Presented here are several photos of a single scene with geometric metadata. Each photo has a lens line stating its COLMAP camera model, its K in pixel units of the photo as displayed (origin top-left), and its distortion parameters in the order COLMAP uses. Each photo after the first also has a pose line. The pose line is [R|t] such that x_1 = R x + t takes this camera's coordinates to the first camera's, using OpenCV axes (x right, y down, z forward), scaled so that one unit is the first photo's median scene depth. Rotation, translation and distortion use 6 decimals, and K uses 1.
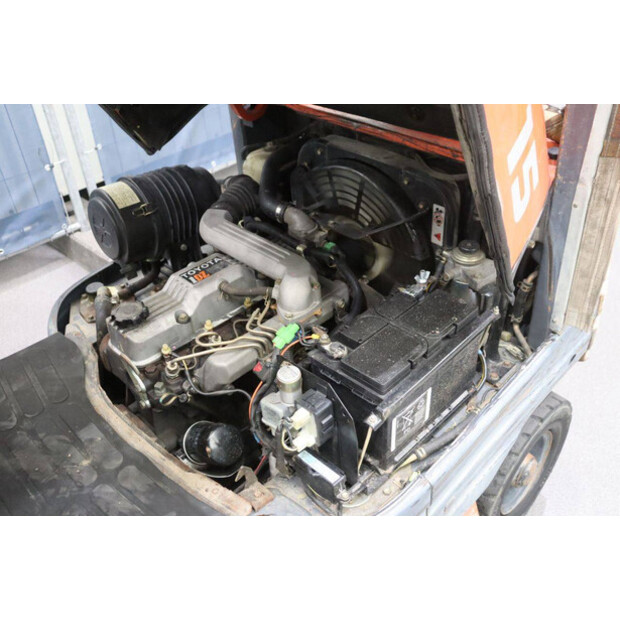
lens RADIAL K [[618.3, 0, 310.0], [0, 618.3, 310.0], [0, 0, 1]] dist [-0.066080, 0.014985]
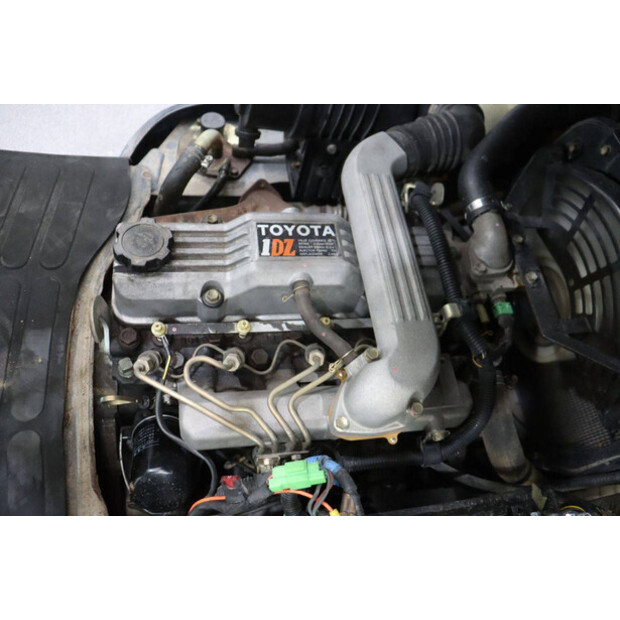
lens RADIAL K [[522.7, 0, 310.0], [0, 522.7, 310.0], [0, 0, 1]] dist [-0.168126, 0.159751]
pose [[0.774325, 0.621397, -0.119527, -0.057690], [-0.535941, 0.744436, 0.398224, -0.215746], [0.336436, -0.244295, 0.909467, 0.523363]]
